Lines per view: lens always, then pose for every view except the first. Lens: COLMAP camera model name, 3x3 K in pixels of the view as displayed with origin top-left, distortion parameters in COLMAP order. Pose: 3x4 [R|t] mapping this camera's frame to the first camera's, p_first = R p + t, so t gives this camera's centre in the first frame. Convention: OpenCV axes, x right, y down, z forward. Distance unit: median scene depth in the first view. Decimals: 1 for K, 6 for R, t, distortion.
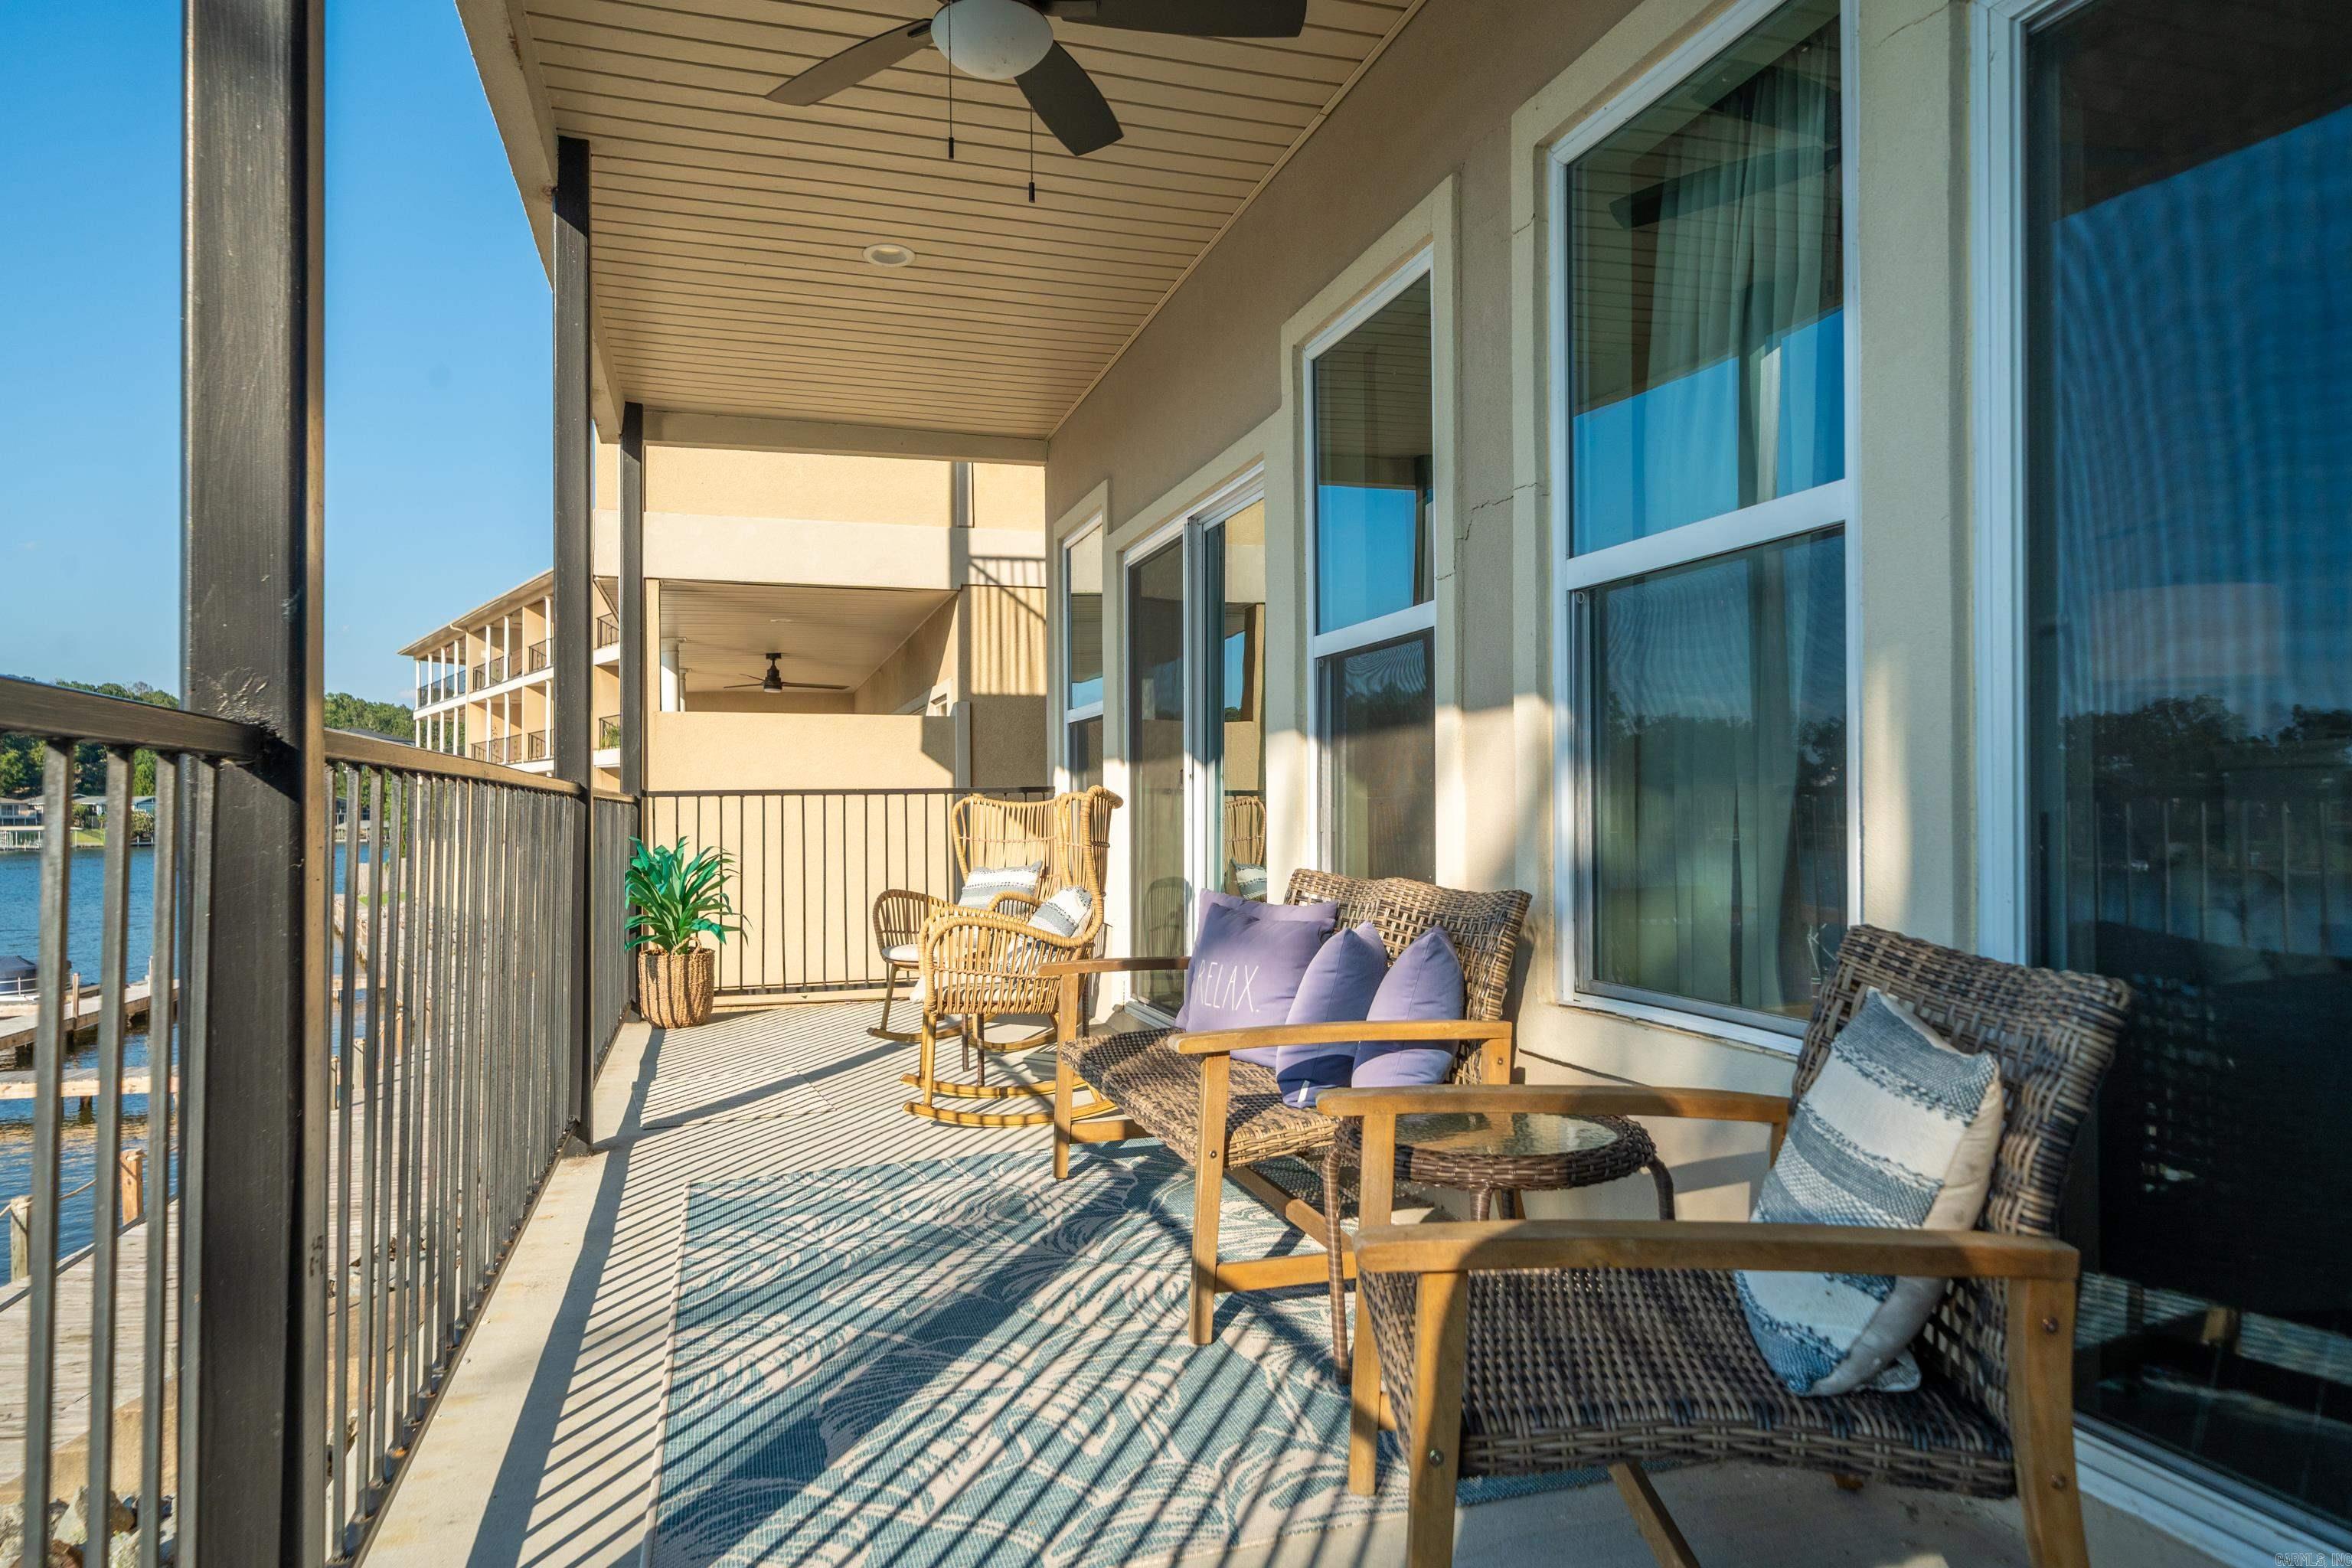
lens RADIAL K [[1500.7, 0, 1181.3], [0, 1500.7, 793.5], [0, 0, 1]] dist [0.007510, 0.001337]
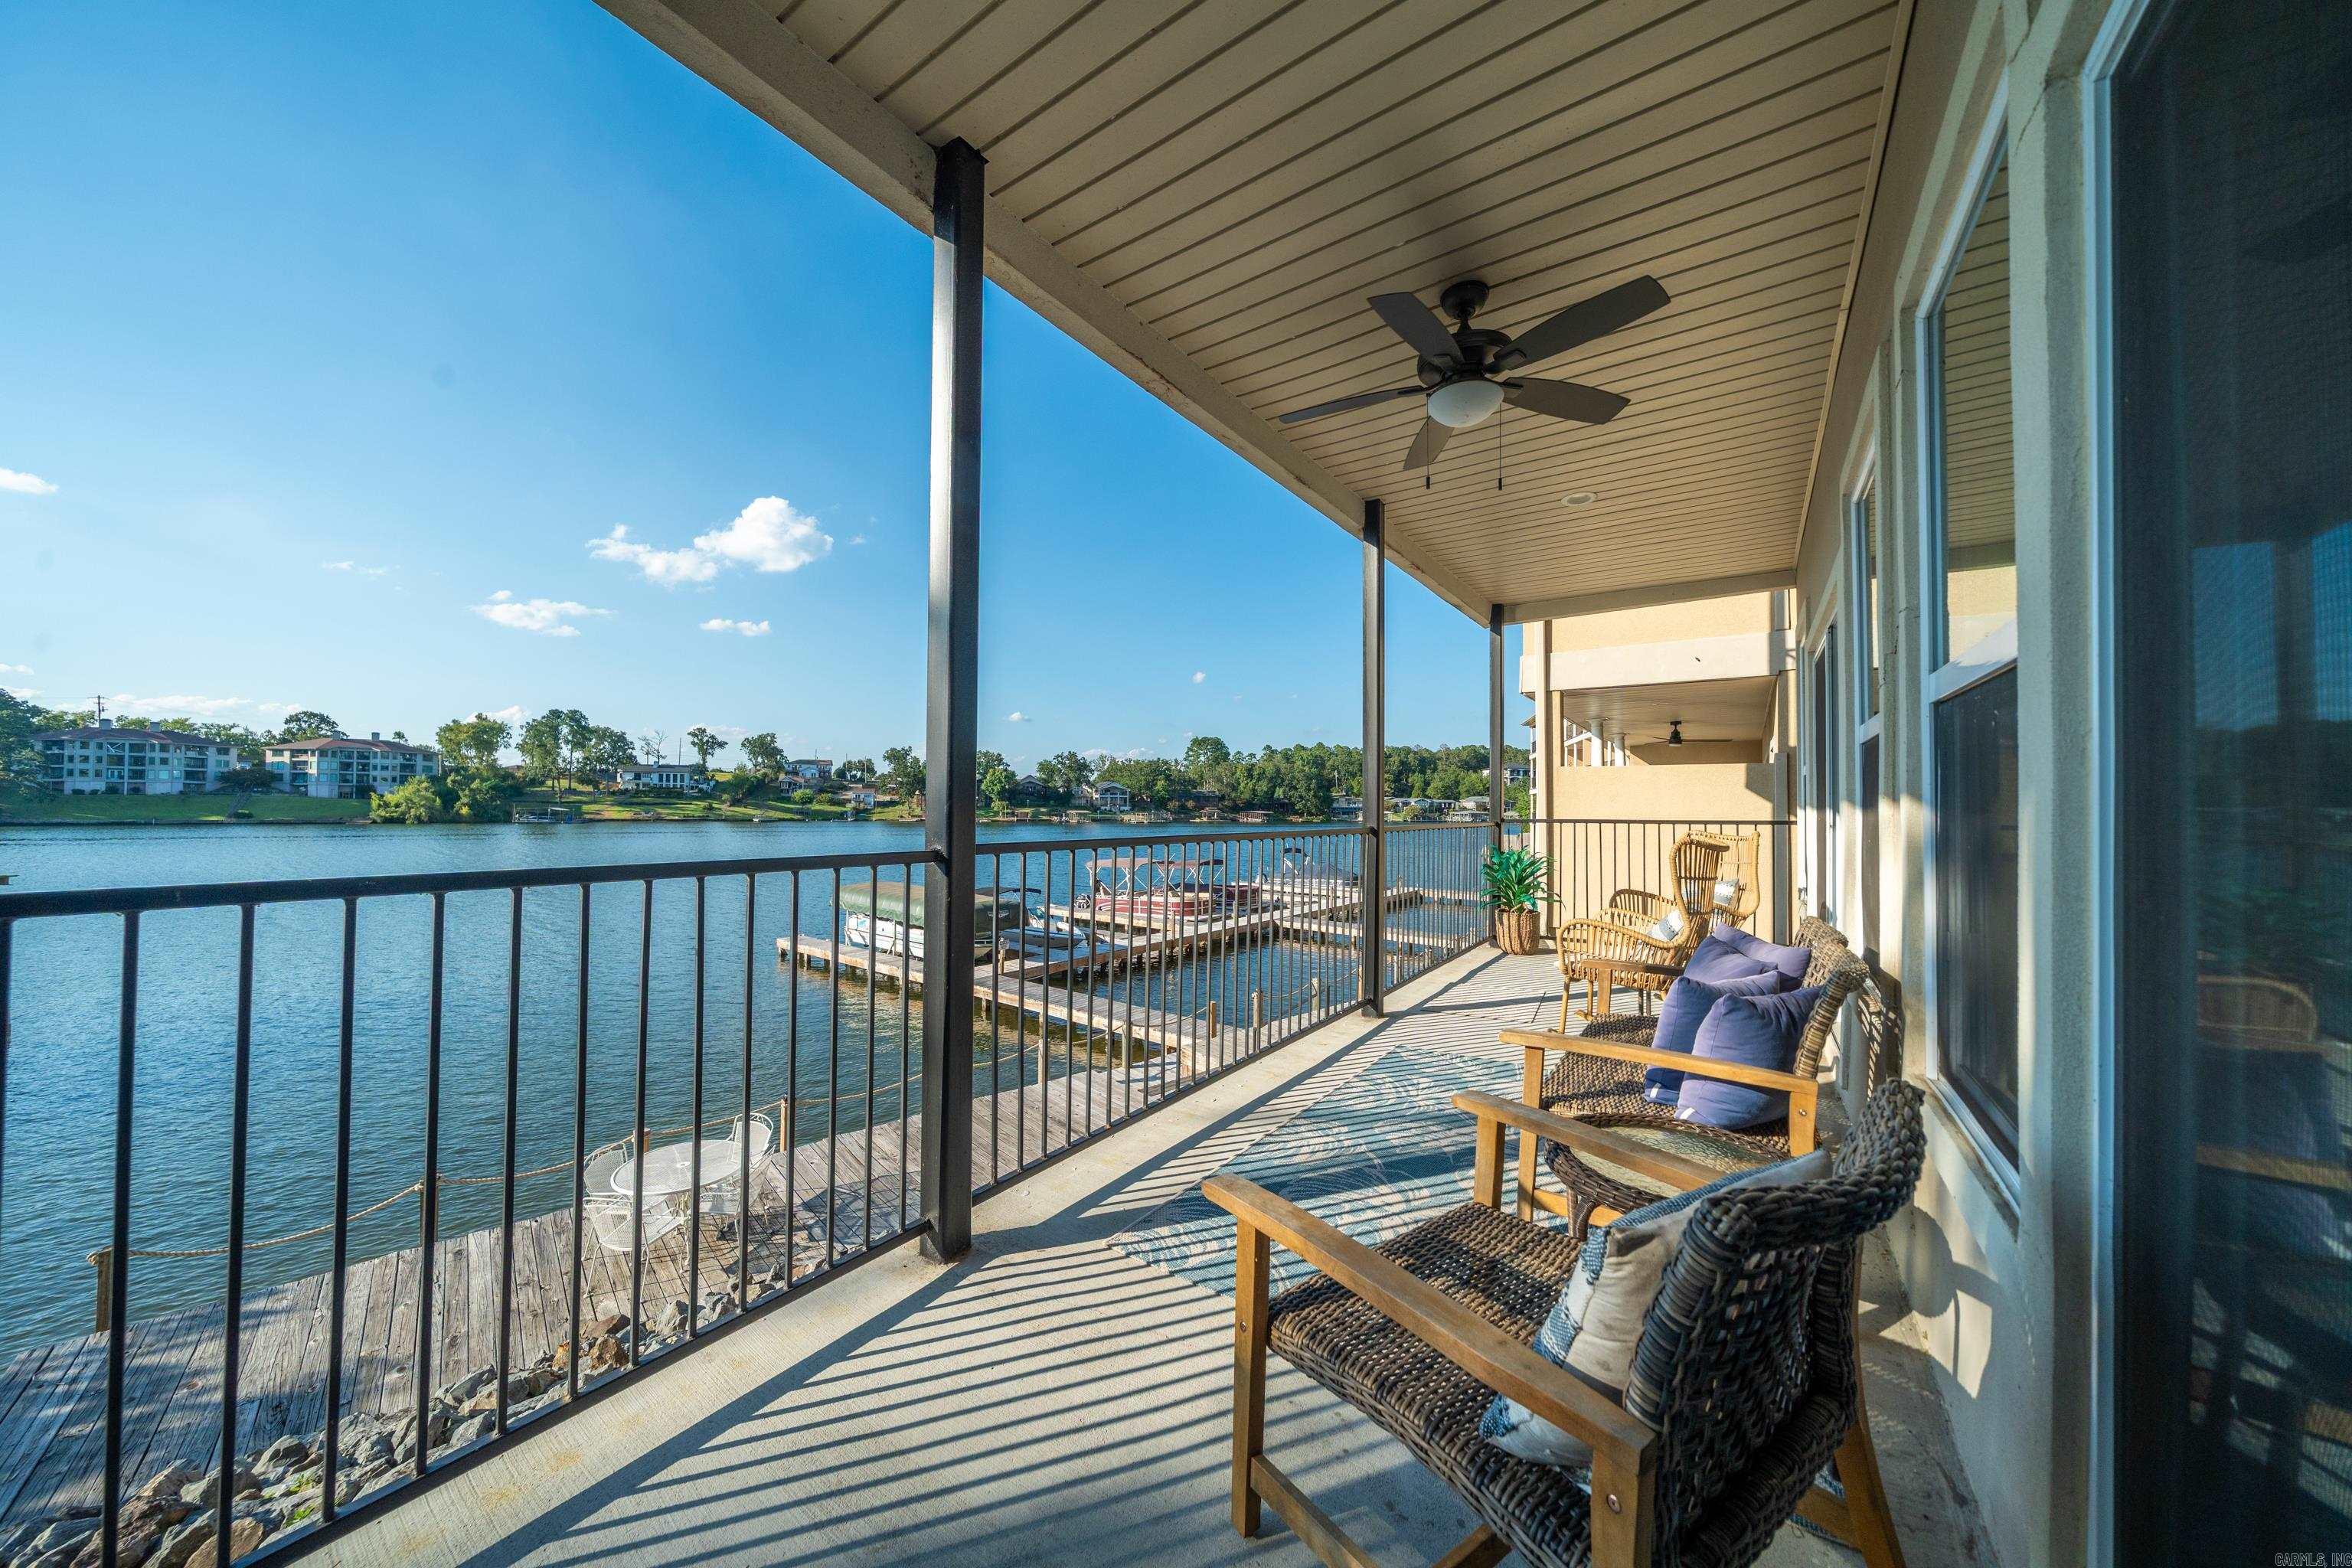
lens RADIAL K [[820.9, 0, 1157.9], [0, 820.9, 785.4], [0, 0, 1]] dist [-0.003236, 0.000796]
pose [[0.583618, -0.007499, -0.811994, 0.204603], [0.000811, 0.999962, -0.008652, -0.034548], [0.812028, 0.004390, 0.583602, 0.096530]]
